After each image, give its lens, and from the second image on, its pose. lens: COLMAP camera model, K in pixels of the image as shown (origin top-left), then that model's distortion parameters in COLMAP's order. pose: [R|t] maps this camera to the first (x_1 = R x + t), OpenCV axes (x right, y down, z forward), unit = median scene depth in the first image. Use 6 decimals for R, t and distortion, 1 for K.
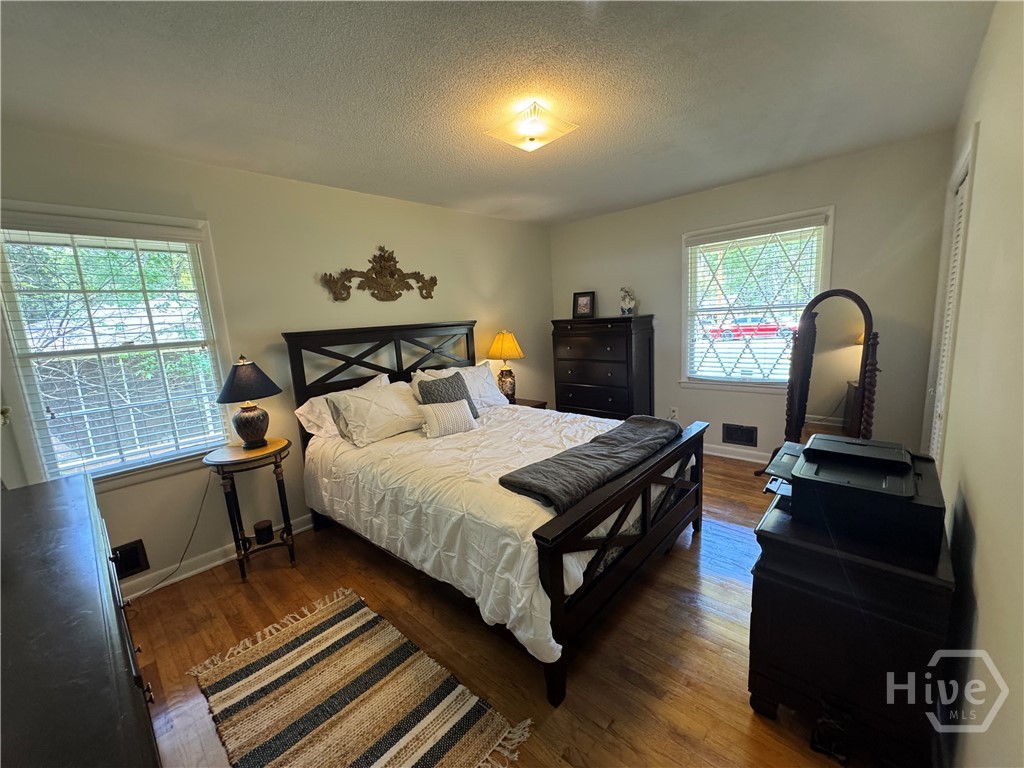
lens RADIAL K [[408.5, 0, 515.8], [0, 408.5, 386.8], [0, 0, 1]] dist [-0.002646, 0.000232]
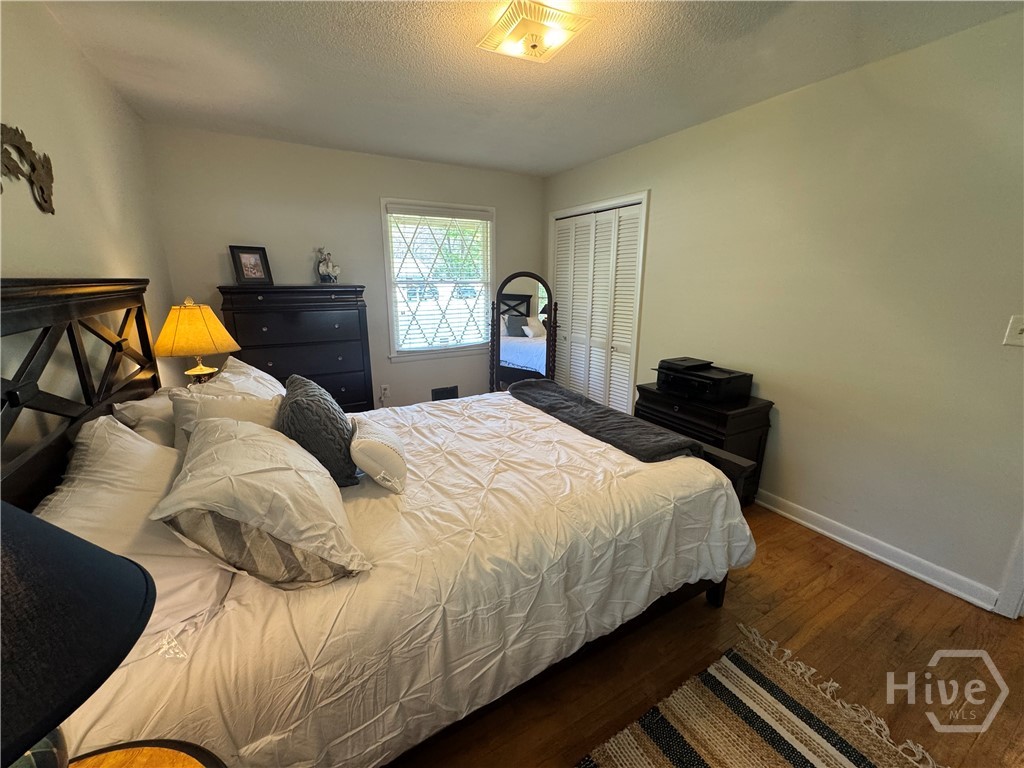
lens RADIAL K [[408.5, 0, 513.4], [0, 408.5, 384.9], [0, 0, 1]] dist [-0.002646, 0.000232]
pose [[0.307533, -0.180773, 0.934208, -0.483183], [0.141584, 0.979552, 0.142939, -0.052048], [-0.940945, 0.088310, 0.326839, 0.493740]]
